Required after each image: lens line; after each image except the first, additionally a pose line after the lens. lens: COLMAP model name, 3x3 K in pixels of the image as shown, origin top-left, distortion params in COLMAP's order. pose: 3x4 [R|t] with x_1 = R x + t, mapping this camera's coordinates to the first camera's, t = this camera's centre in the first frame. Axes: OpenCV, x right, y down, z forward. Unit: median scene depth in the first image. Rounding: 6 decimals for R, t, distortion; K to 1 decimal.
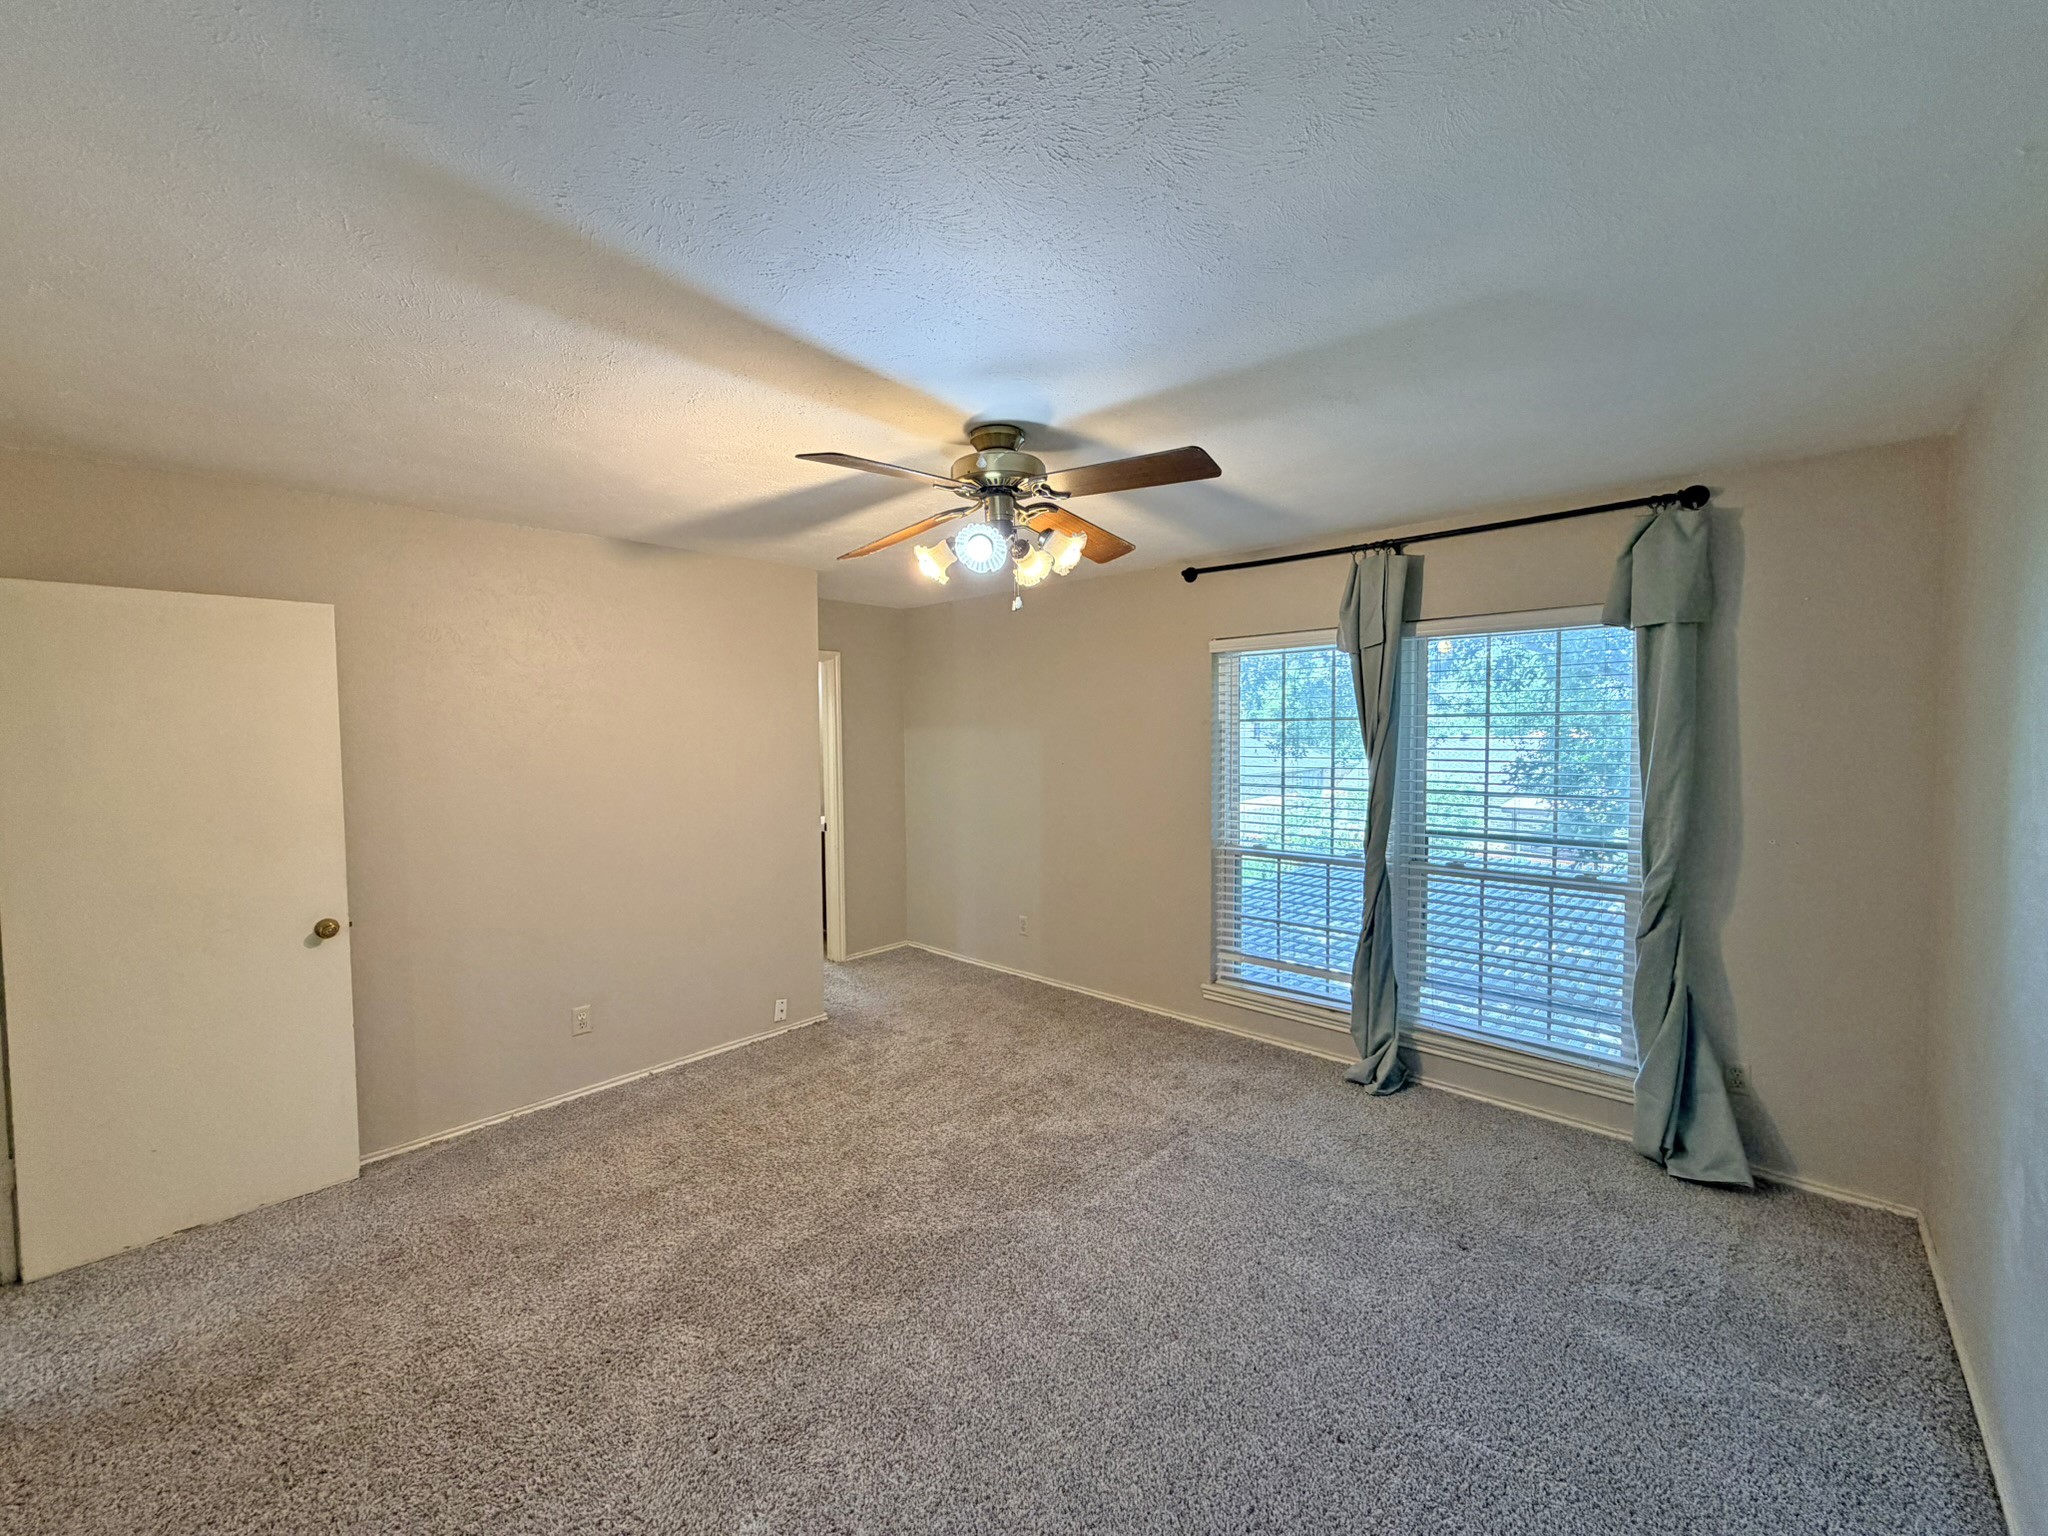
lens RADIAL K [[817.0, 0, 1018.0], [0, 817.0, 773.8], [0, 0, 1]] dist [-0.001887, 0.000290]
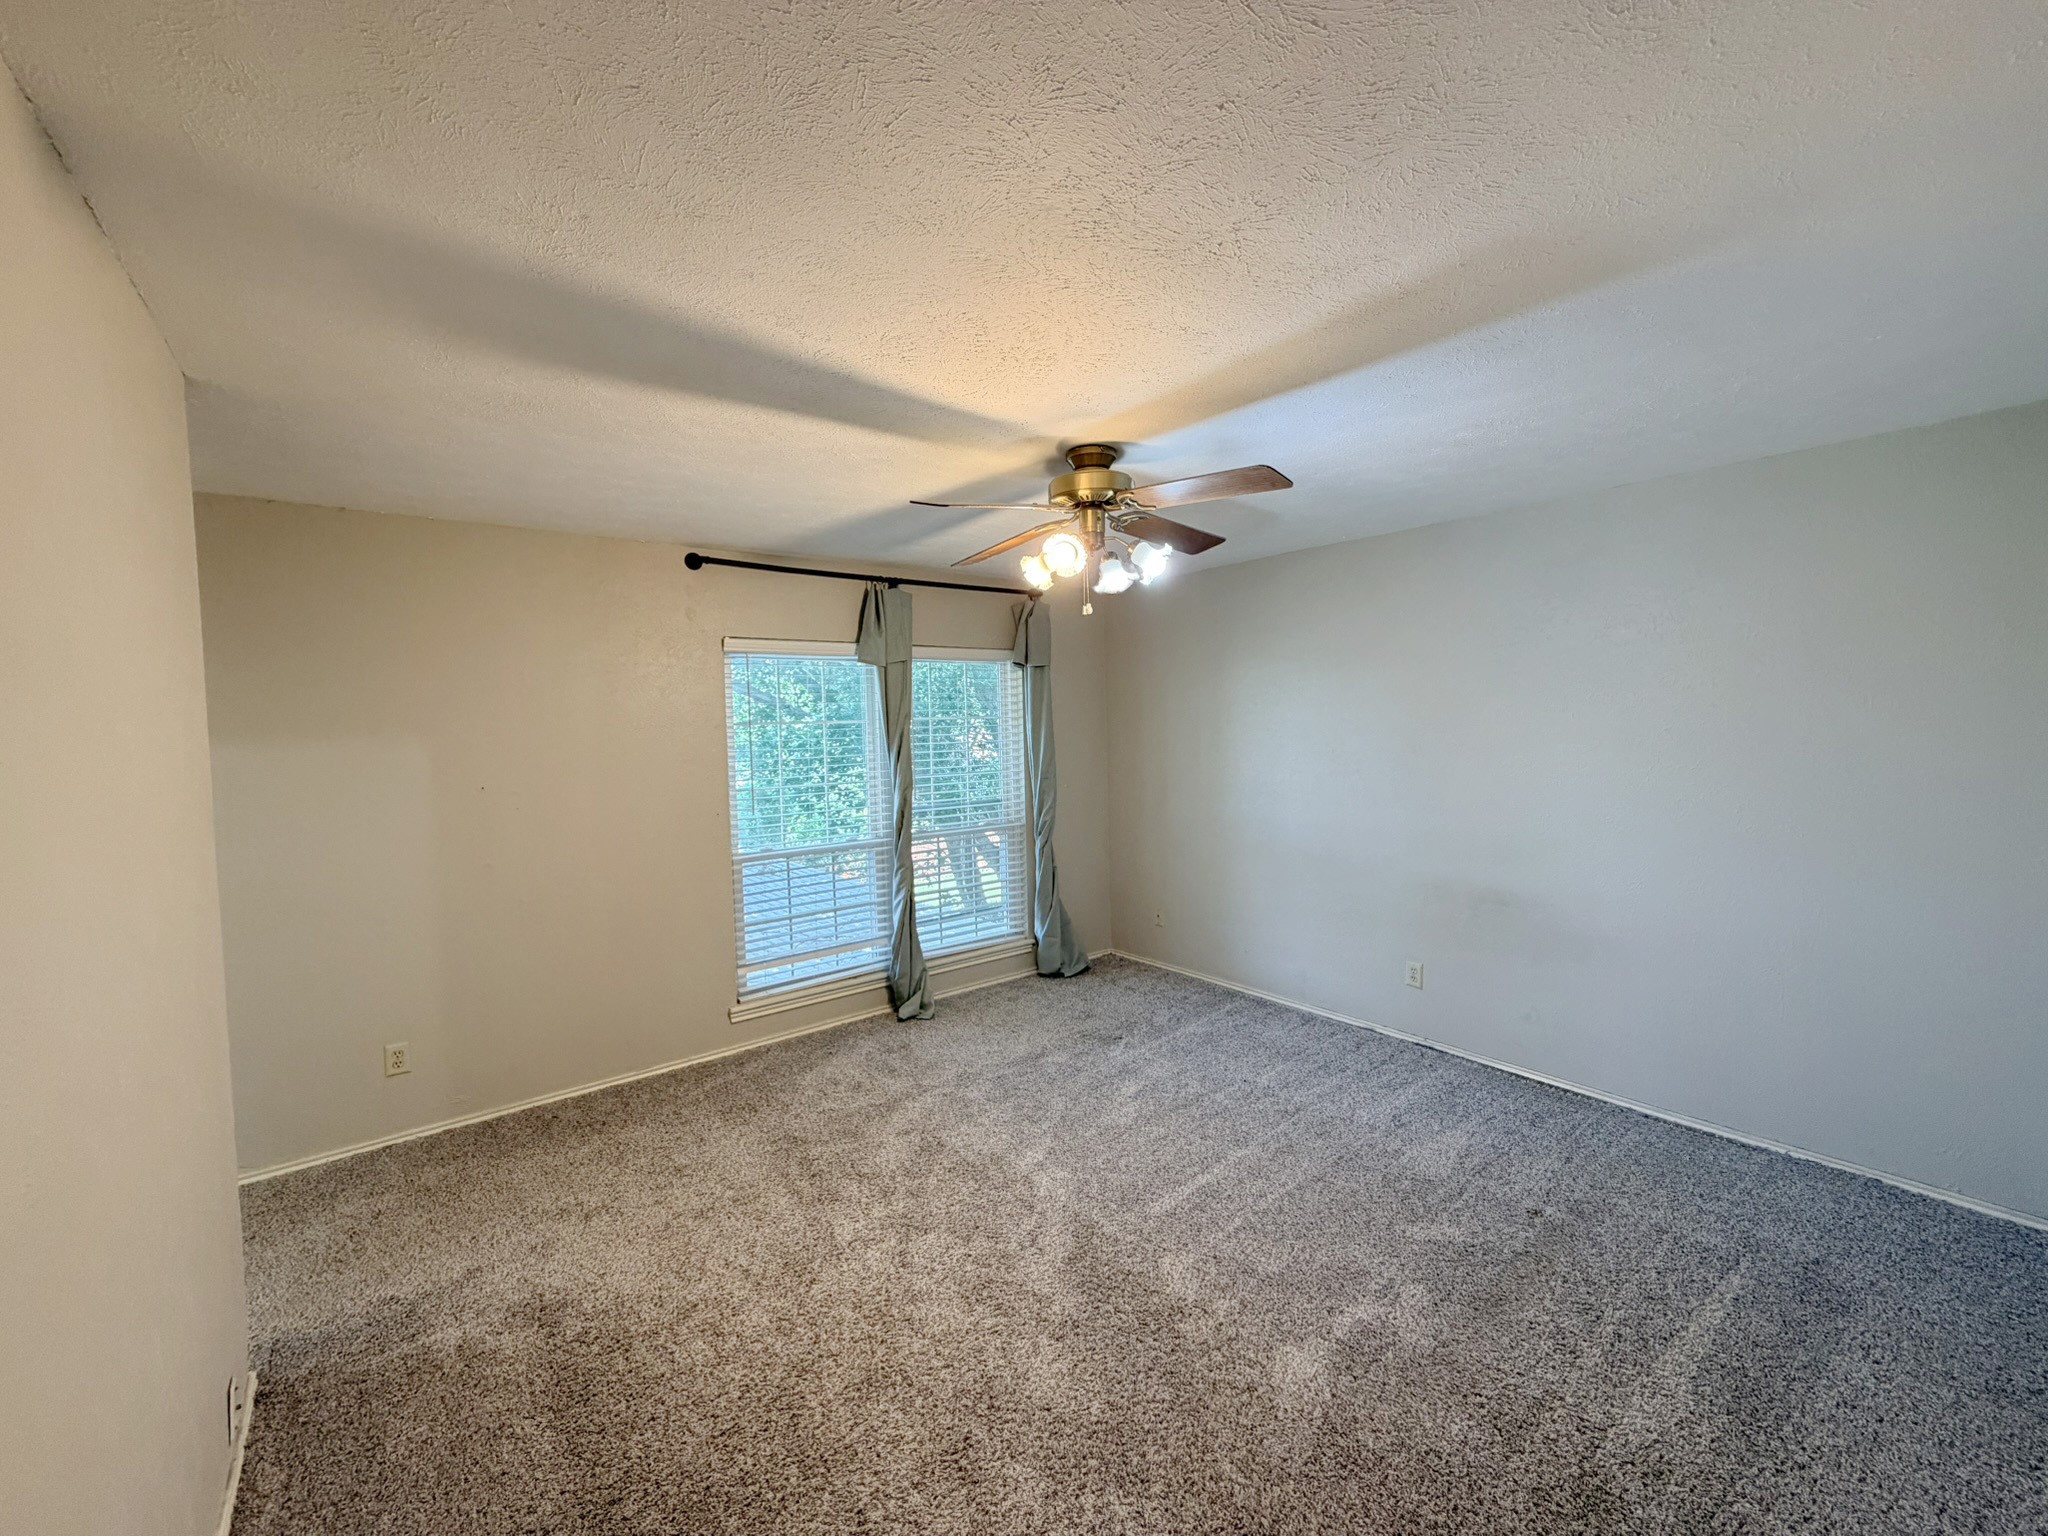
lens RADIAL K [[817.0, 0, 1018.3], [0, 817.0, 756.1], [0, 0, 1]] dist [-0.001887, 0.000290]
pose [[0.155607, -0.030622, 0.987344, -0.674497], [0.078597, 0.996734, 0.018526, -0.018747], [-0.984687, 0.074720, 0.157505, 0.559173]]
